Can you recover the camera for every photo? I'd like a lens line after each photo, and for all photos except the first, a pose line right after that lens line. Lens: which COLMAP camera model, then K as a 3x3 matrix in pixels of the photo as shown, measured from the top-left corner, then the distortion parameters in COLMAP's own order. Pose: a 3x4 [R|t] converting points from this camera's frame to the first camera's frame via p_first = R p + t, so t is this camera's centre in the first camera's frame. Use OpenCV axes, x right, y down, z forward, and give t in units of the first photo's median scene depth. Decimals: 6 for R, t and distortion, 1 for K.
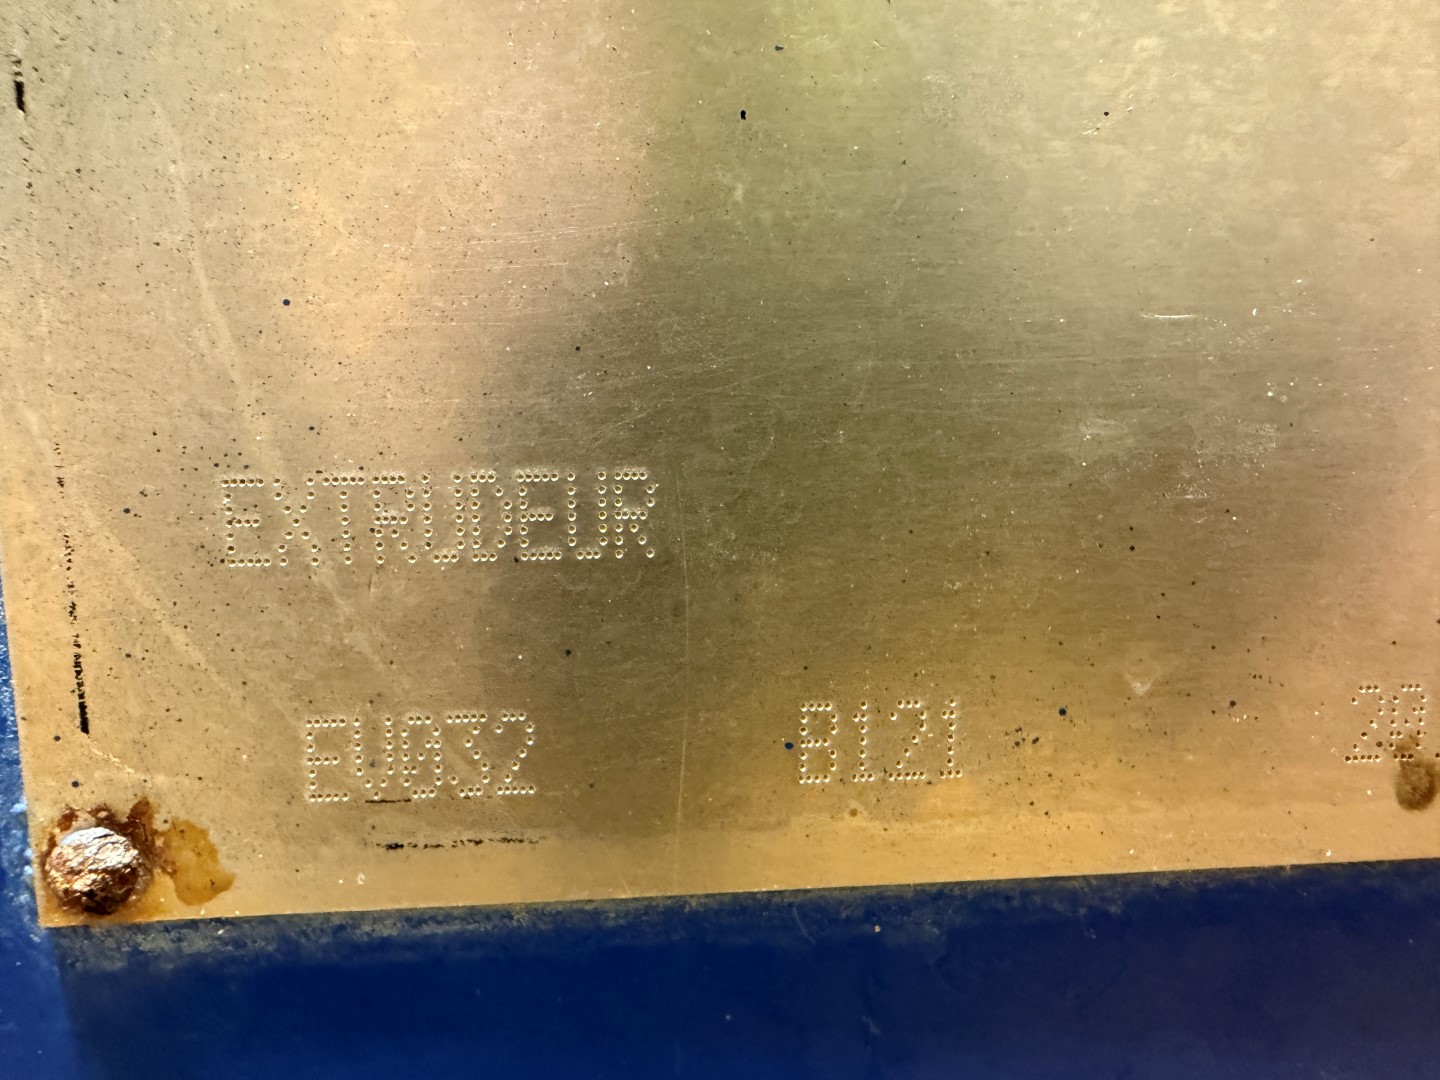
lens RADIAL K [[1015.4, 0, 744.1], [0, 1015.4, 565.0], [0, 0, 1]] dist [0.042067, -0.060855]
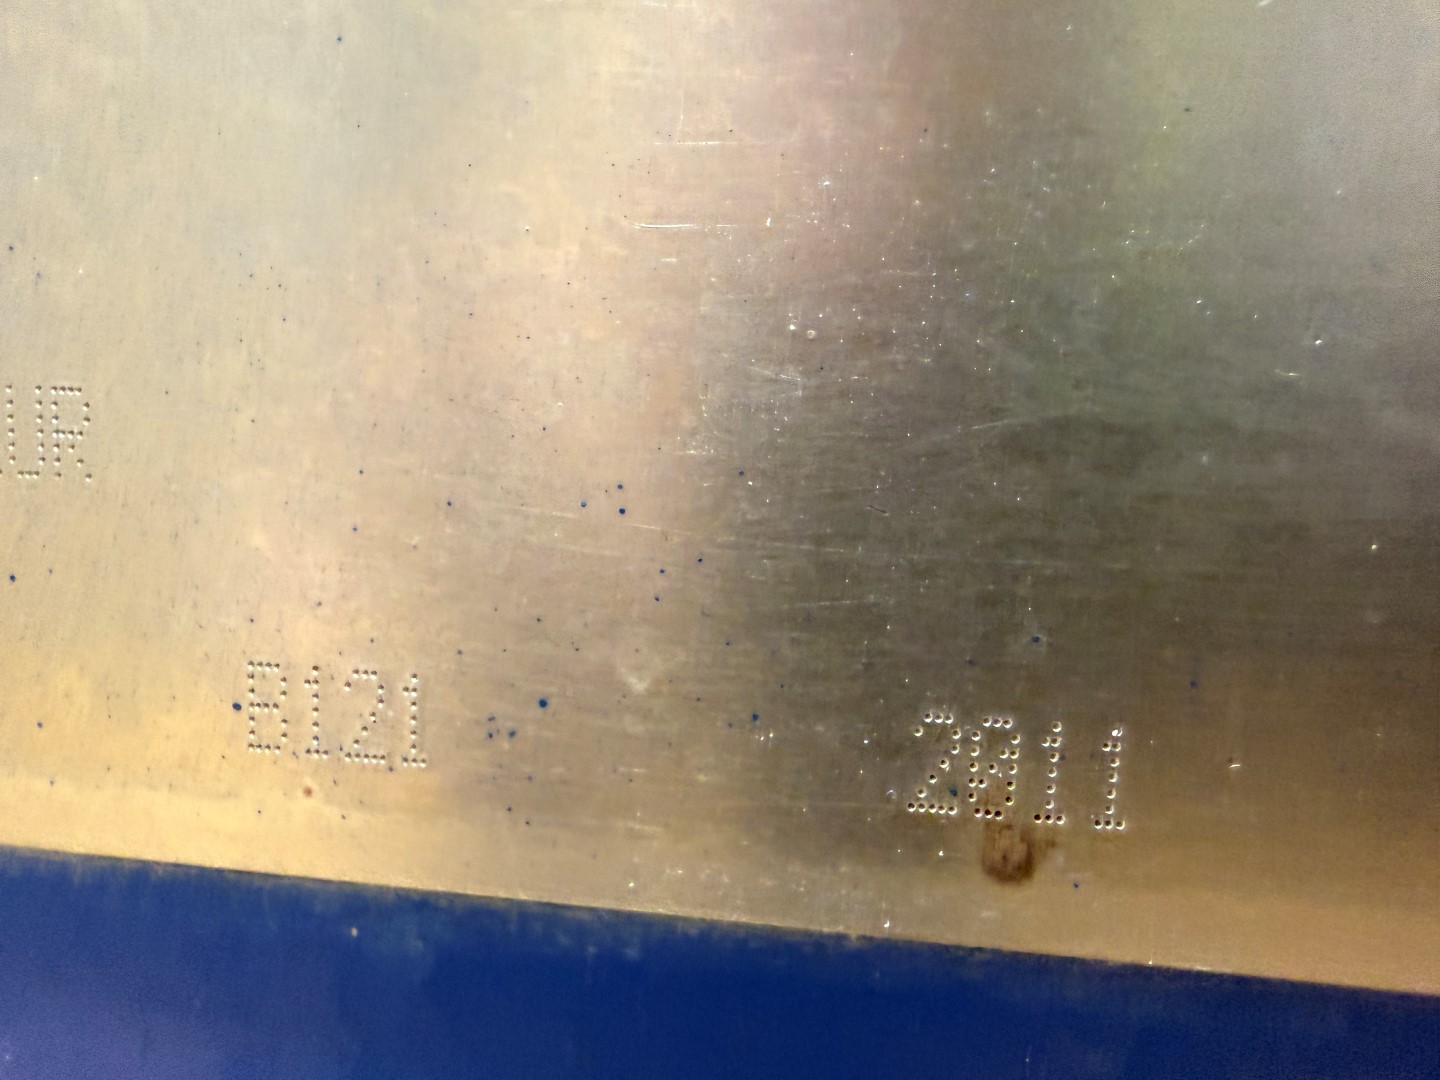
lens RADIAL K [[1257.4, 0, 720.1], [0, 1257.4, 539.9], [0, 0, 1]] dist [-0.003617, 0.000490]
pose [[0.966216, 0.077431, -0.245828, 0.672085], [-0.075248, 0.996997, 0.018275, -0.016837], [0.246505, 0.000840, 0.969141, 0.046105]]
